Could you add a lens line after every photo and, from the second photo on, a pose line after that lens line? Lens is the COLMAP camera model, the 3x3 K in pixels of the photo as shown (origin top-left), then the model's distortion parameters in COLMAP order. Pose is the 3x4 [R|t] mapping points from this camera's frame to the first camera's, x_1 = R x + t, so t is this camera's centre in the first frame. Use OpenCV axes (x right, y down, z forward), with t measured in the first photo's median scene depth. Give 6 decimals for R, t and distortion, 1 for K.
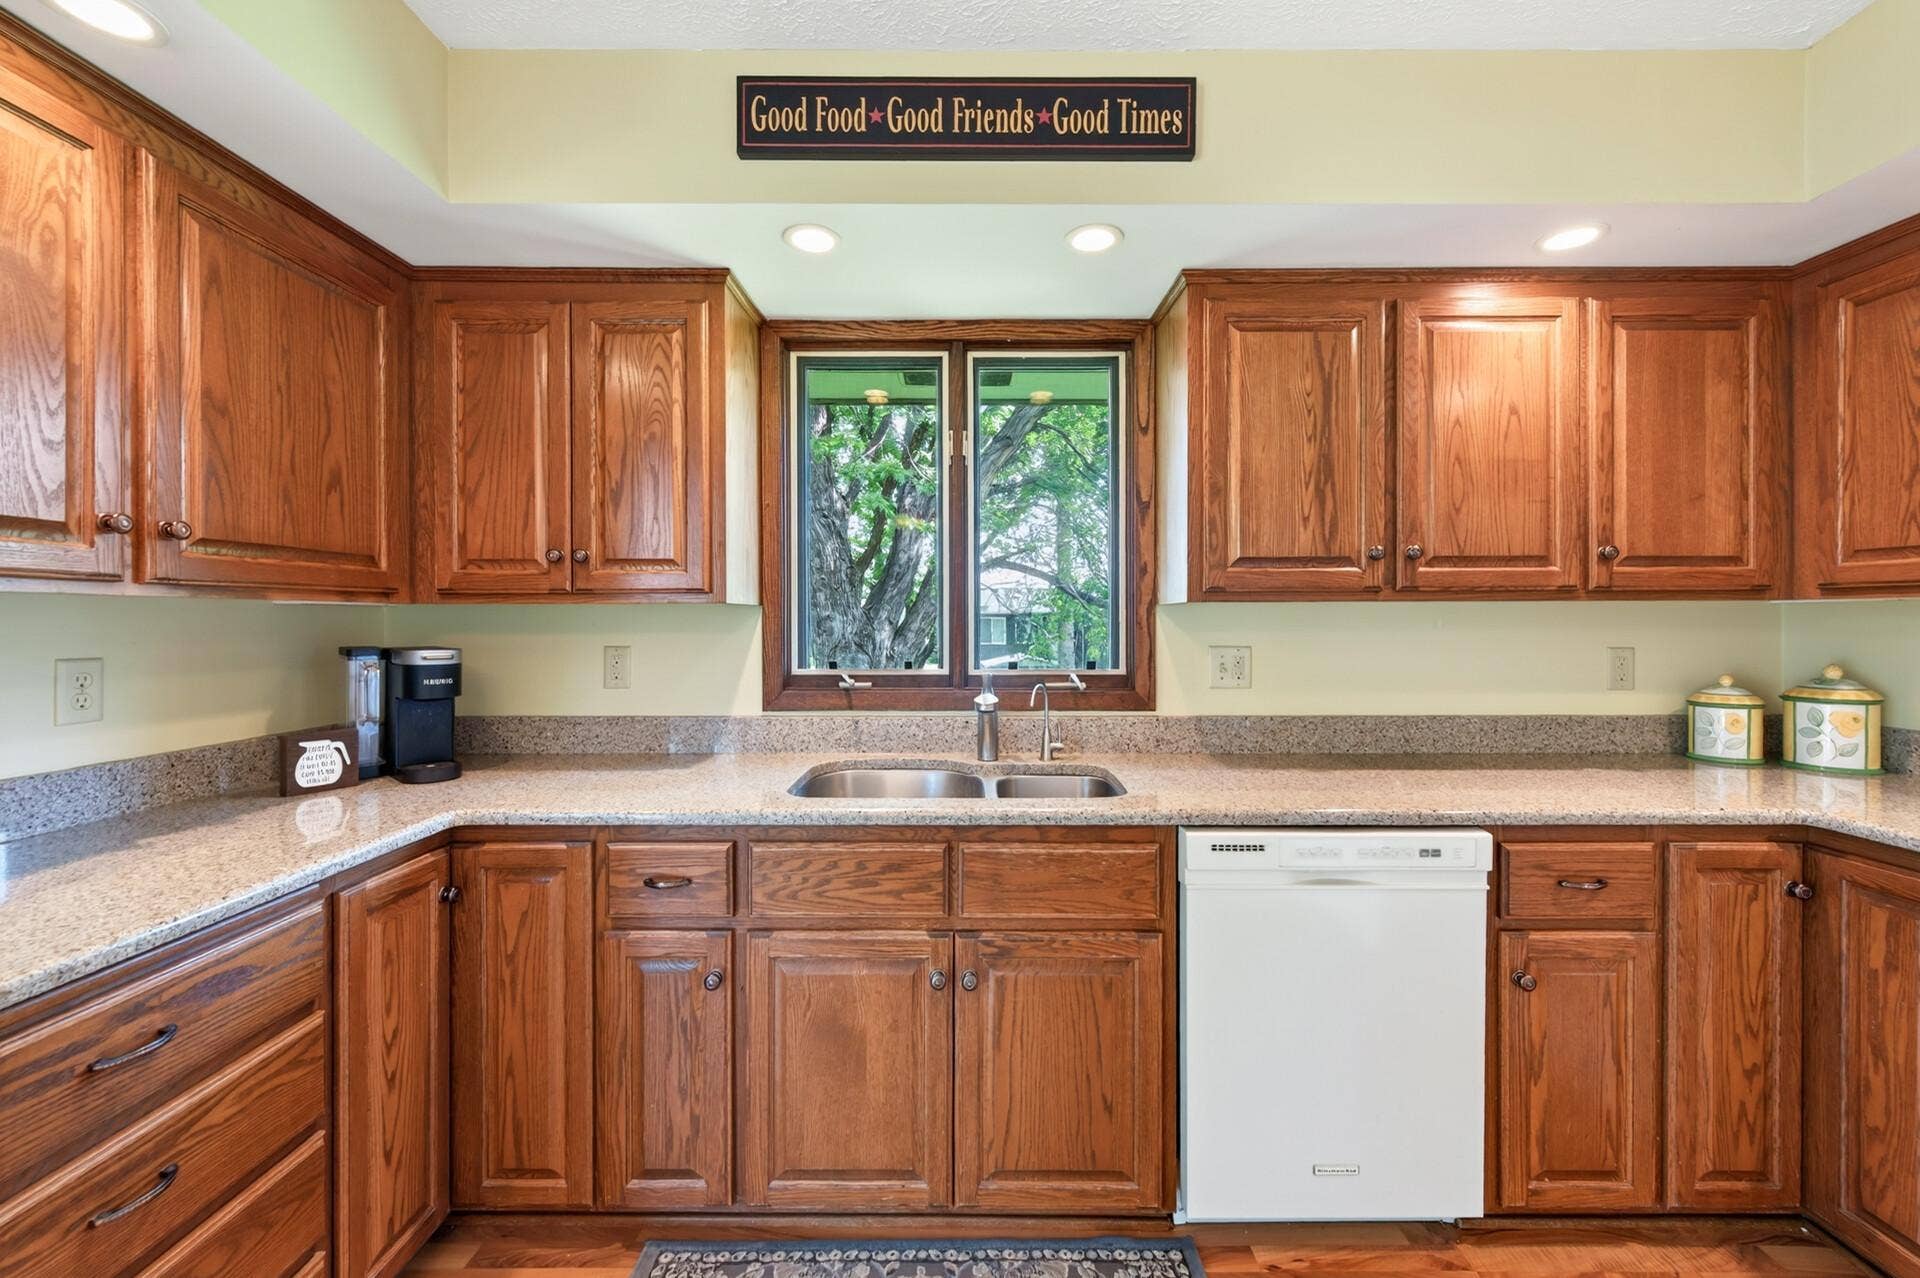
lens RADIAL K [[763.2, 0, 977.7], [0, 763.2, 623.3], [0, 0, 1]] dist [0.004581, -0.000508]
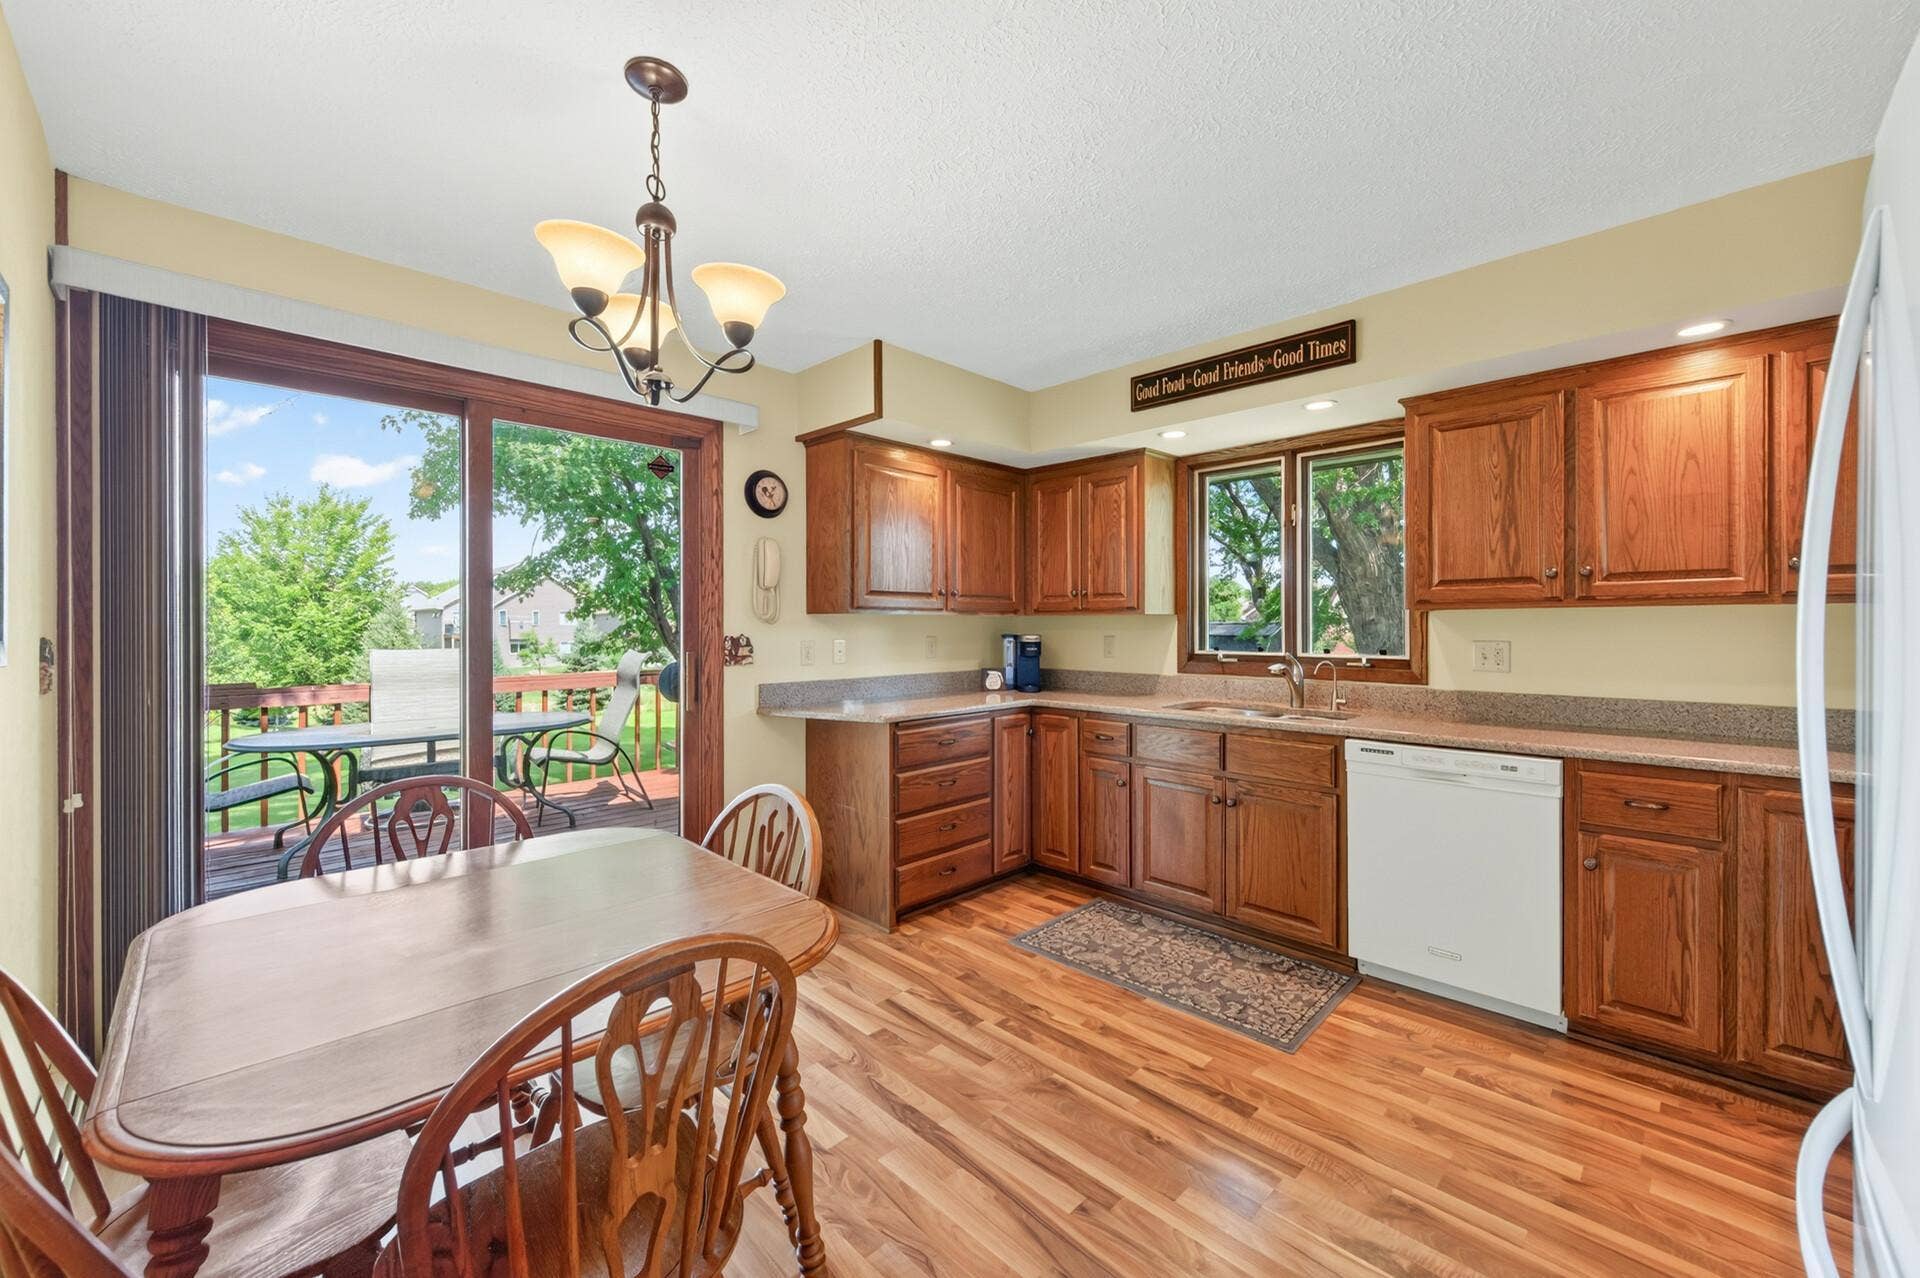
lens RADIAL K [[763.2, 0, 955.4], [0, 763.2, 629.0], [0, 0, 1]] dist [0.004581, -0.000508]
pose [[0.702326, 0.003374, -0.711847, 0.816350], [-0.002153, 0.999994, 0.002616, 0.009547], [0.711852, -0.000305, 0.702330, -0.828180]]
